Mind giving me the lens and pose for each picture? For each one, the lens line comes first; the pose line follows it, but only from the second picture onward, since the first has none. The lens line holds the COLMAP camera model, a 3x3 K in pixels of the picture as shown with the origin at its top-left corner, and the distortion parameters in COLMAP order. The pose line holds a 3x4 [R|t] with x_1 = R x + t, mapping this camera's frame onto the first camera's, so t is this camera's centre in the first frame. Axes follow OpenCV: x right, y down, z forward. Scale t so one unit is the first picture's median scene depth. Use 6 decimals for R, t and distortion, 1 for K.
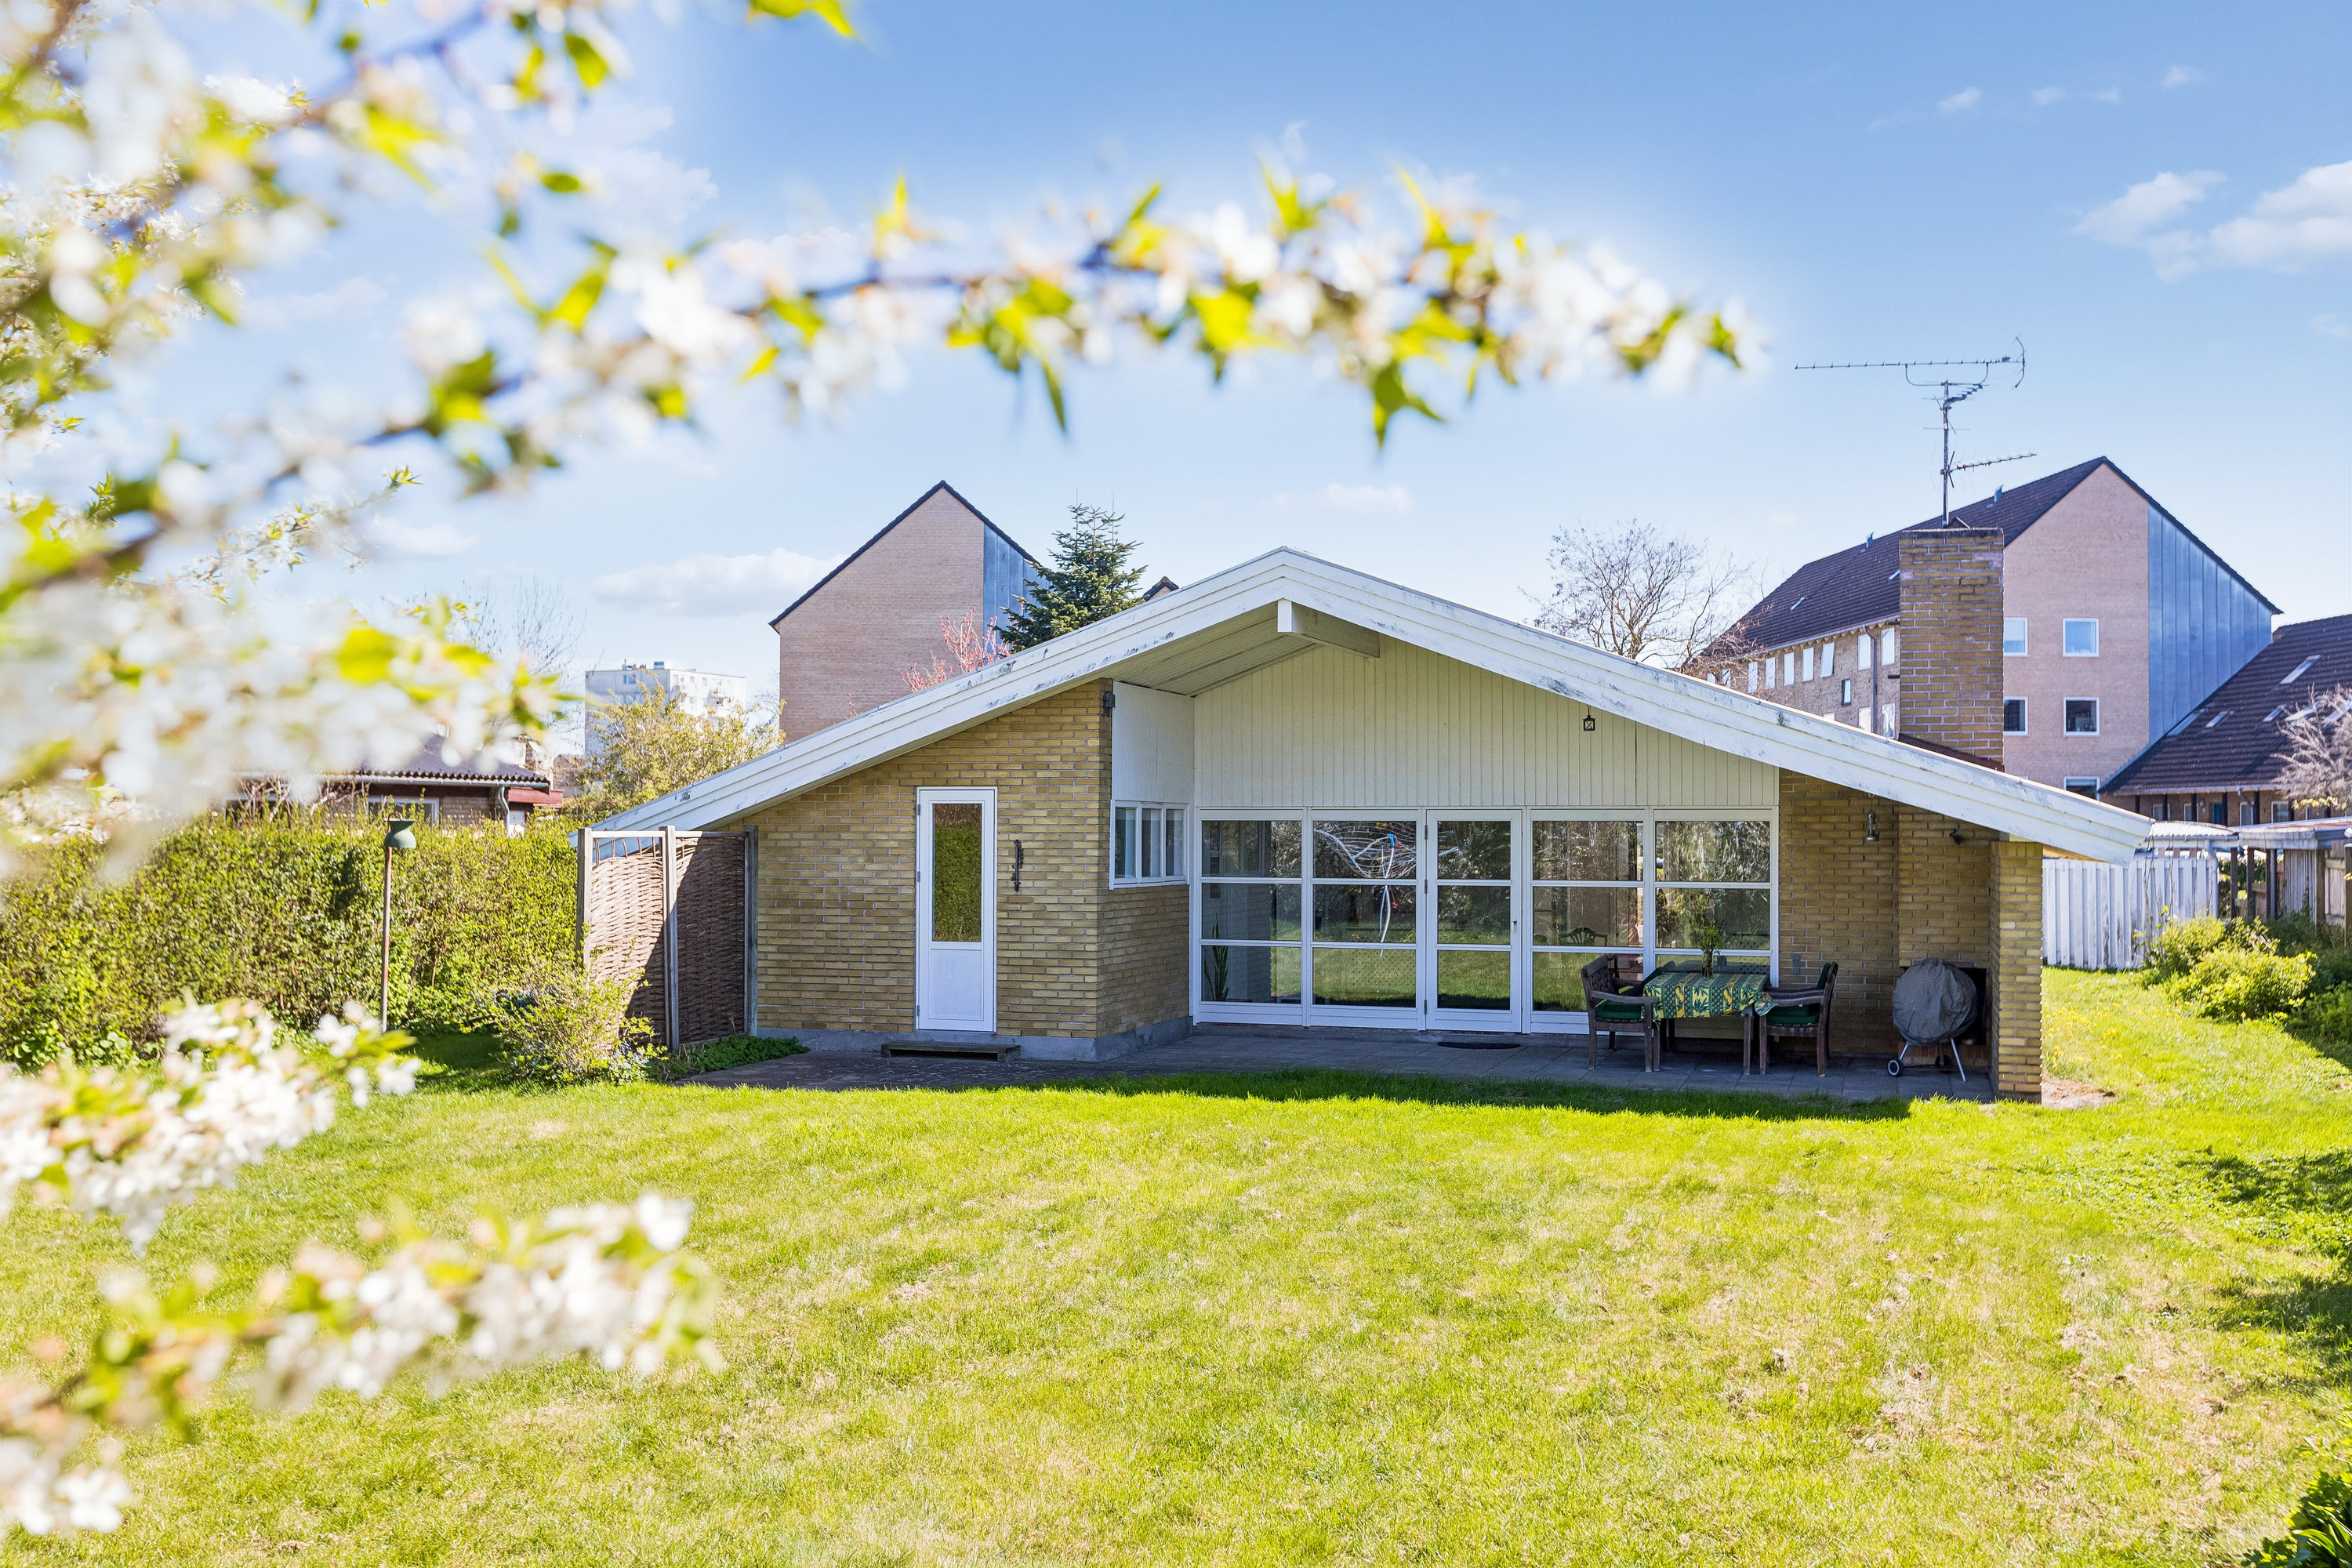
lens RADIAL K [[2222.7, 0, 1176.6], [0, 2222.7, 785.7], [0, 0, 1]] dist [-0.015511, 0.000000]
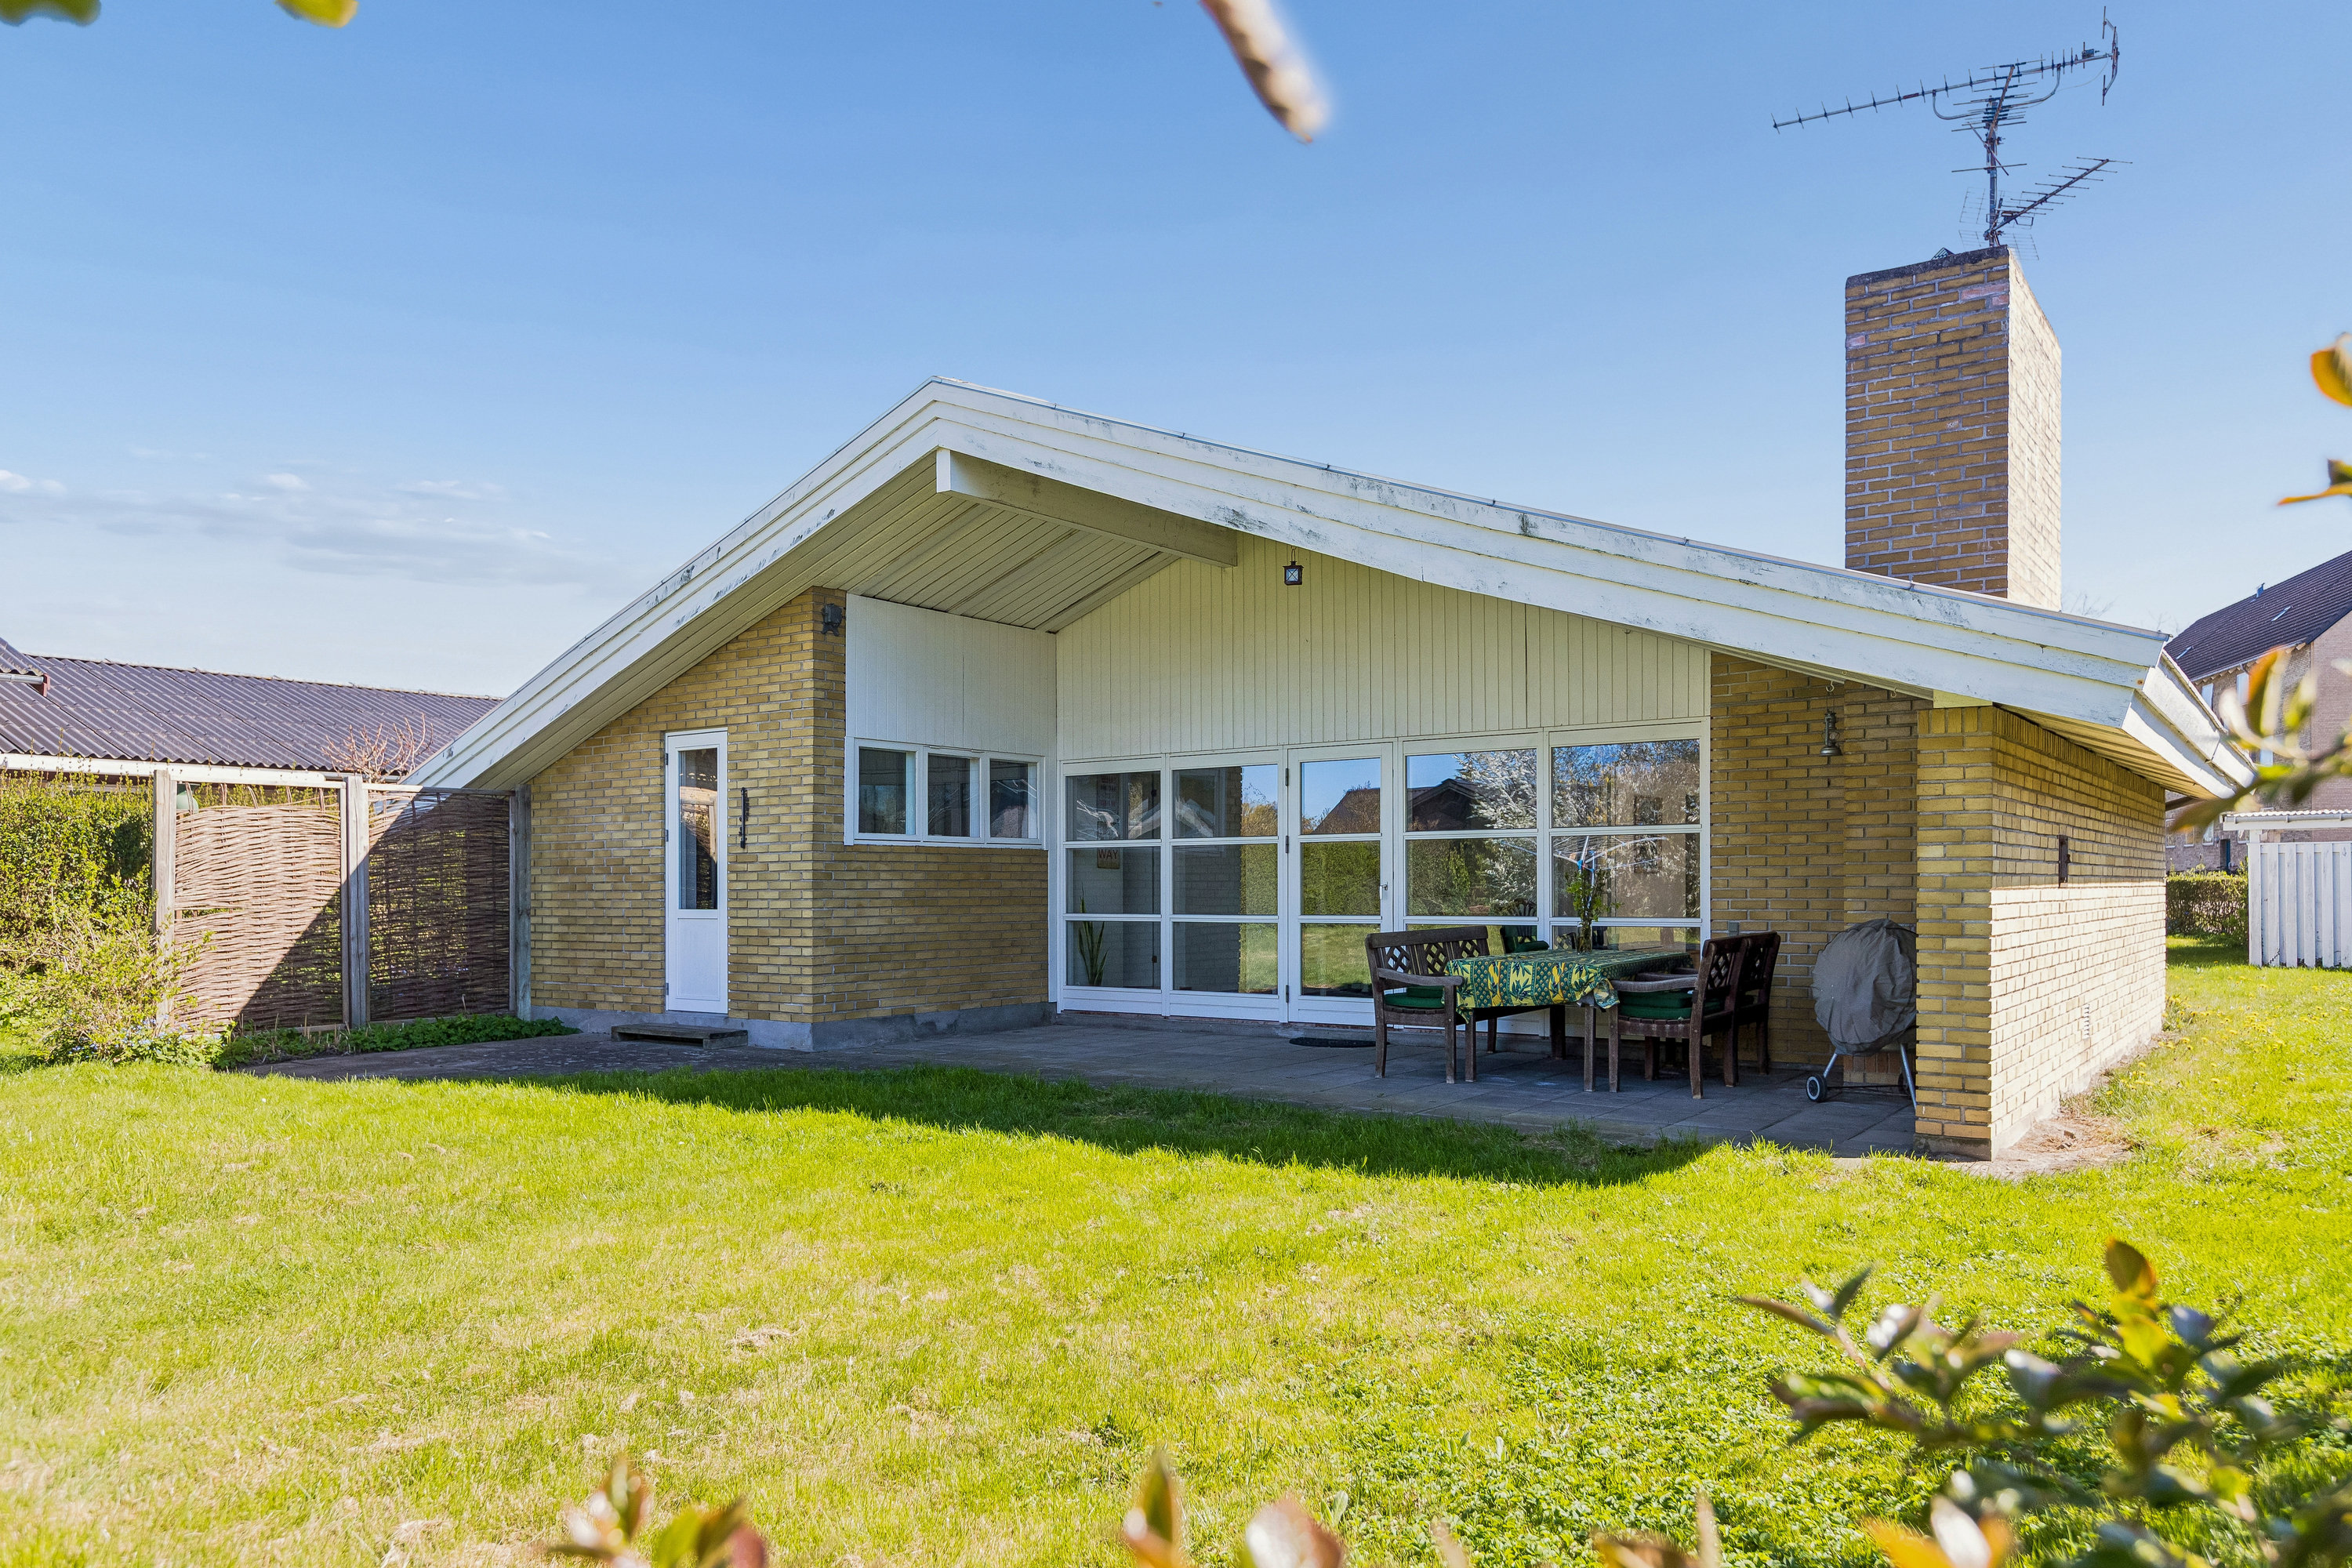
lens RADIAL K [[1625.1, 0, 1181.9], [0, 1625.1, 883.4], [0, 0, 1]] dist [0.005677, -0.003294]
pose [[0.952646, -0.009010, -0.303948, 0.274477], [0.014651, 0.999760, 0.016284, 0.053102], [0.303728, -0.019966, 0.952550, 0.460618]]
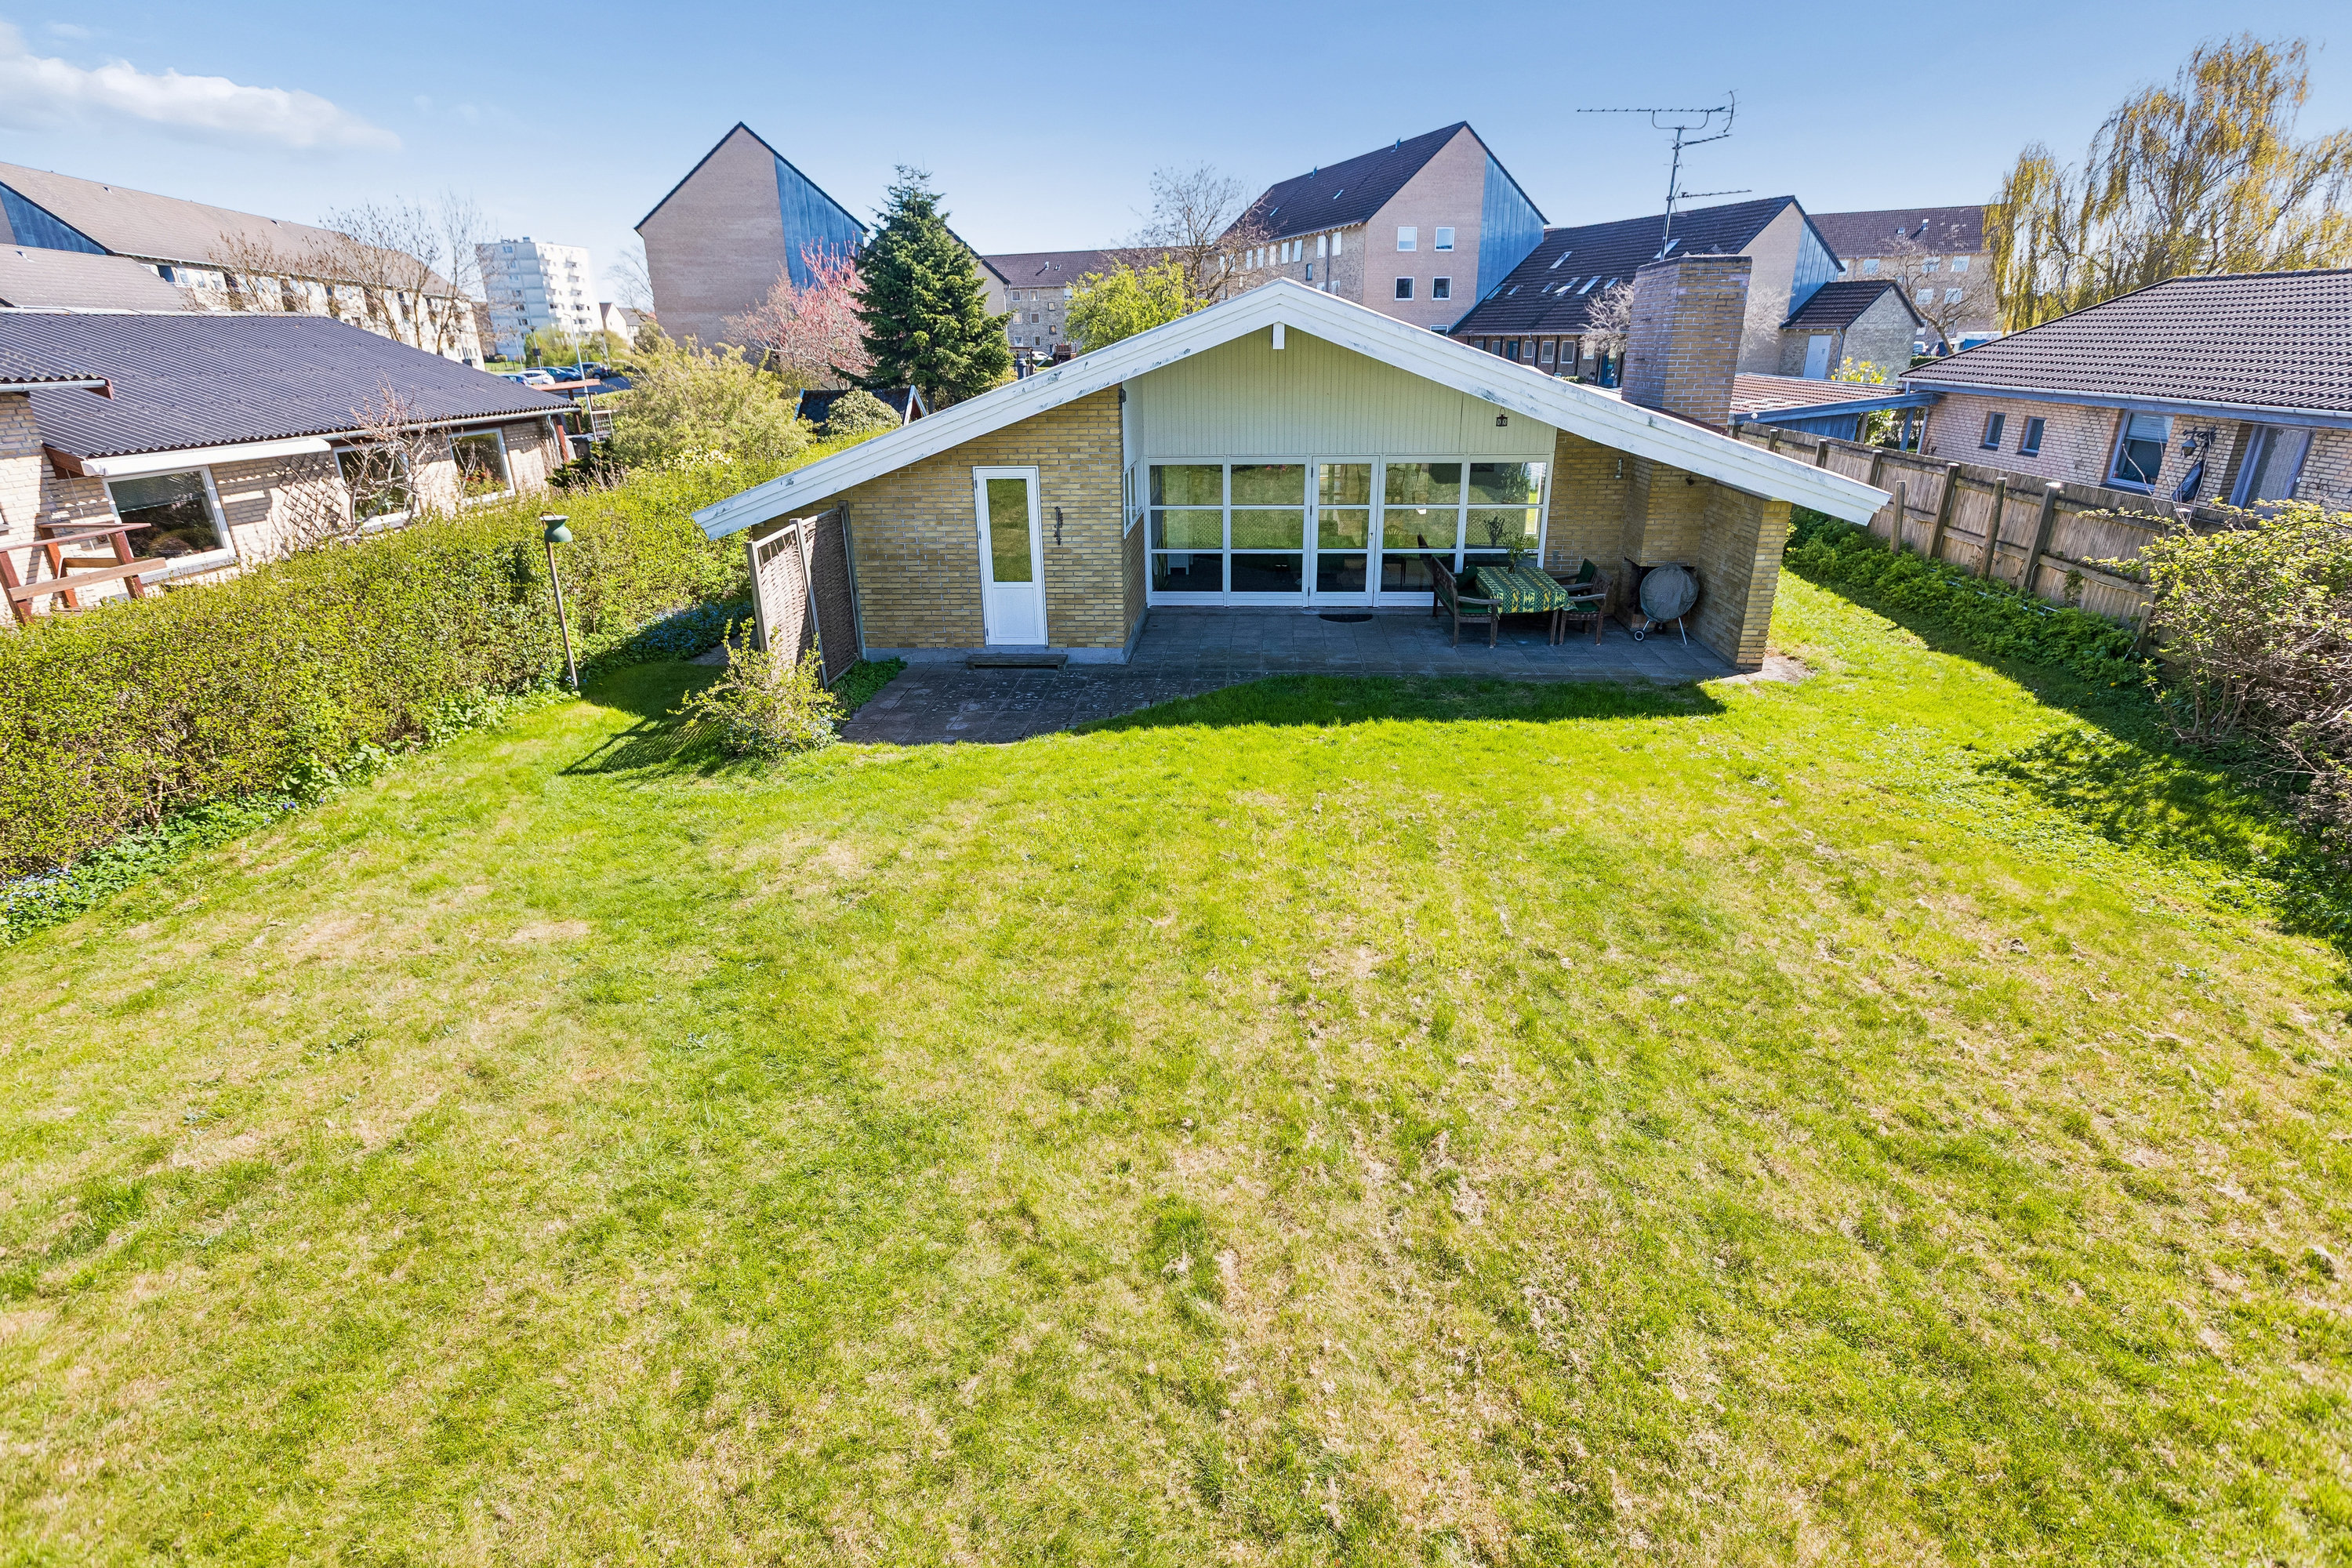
lens RADIAL K [[1151.3, 0, 1175.0], [0, 1151.3, 782.5], [0, 0, 1]] dist [-0.004073, 0.000110]
pose [[0.967595, -0.109362, 0.227597, -0.179562], [0.013086, 0.921851, 0.387323, -0.090990], [-0.252169, -0.371794, 0.893409, 0.295334]]
